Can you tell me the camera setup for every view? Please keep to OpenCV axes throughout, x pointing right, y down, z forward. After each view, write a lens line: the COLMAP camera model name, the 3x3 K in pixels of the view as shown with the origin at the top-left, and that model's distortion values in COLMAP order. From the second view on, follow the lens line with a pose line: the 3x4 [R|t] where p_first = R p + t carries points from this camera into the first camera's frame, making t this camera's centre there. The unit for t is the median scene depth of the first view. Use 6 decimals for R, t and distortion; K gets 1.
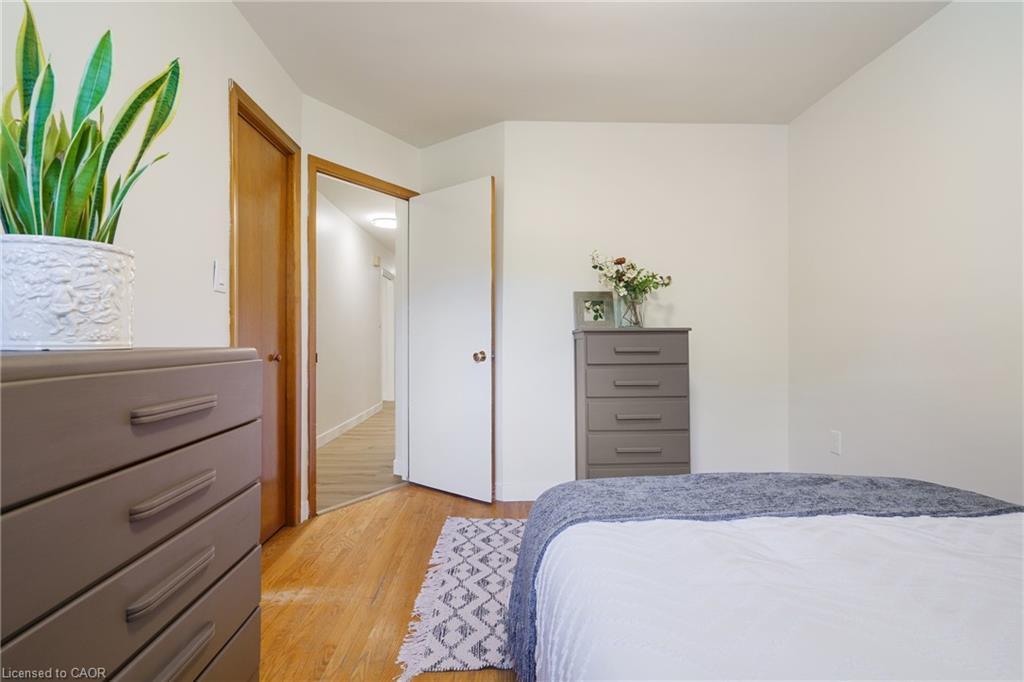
lens RADIAL K [[465.0, 0, 512.5], [0, 465.0, 352.0], [0, 0, 1]] dist [-0.009113, 0.000284]
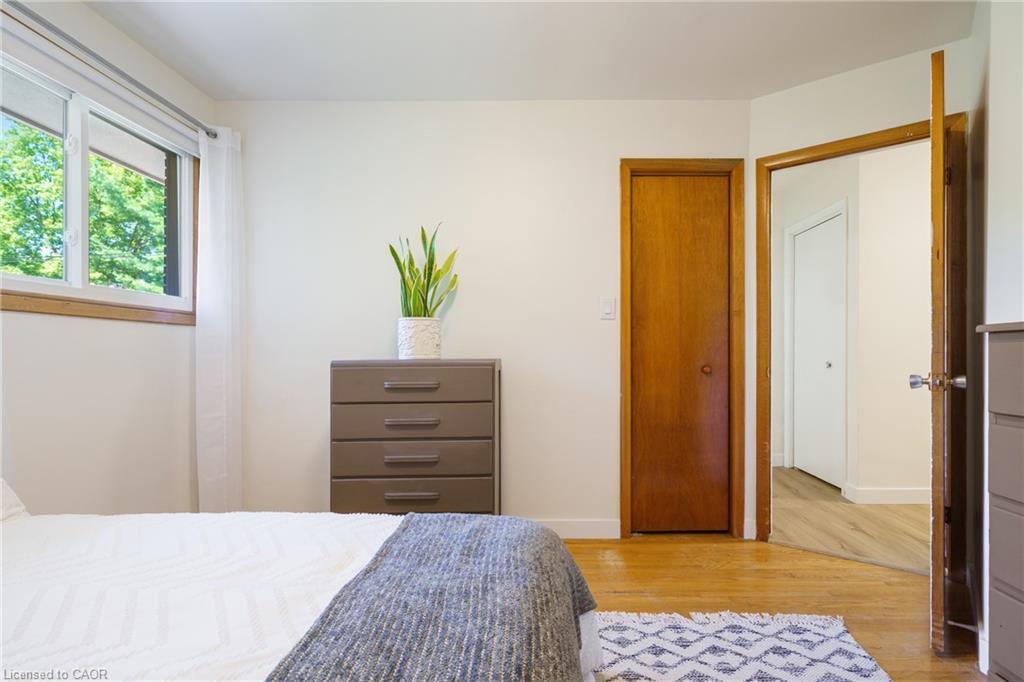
lens RADIAL K [[463.8, 0, 512.0], [0, 463.8, 341.0], [0, 0, 1]] dist [-0.001129, 0.000243]
pose [[-0.026397, -0.019602, -0.999459, 0.661847], [-0.025862, 0.999486, -0.018920, -0.016484], [0.999317, 0.025349, -0.026891, 0.659101]]
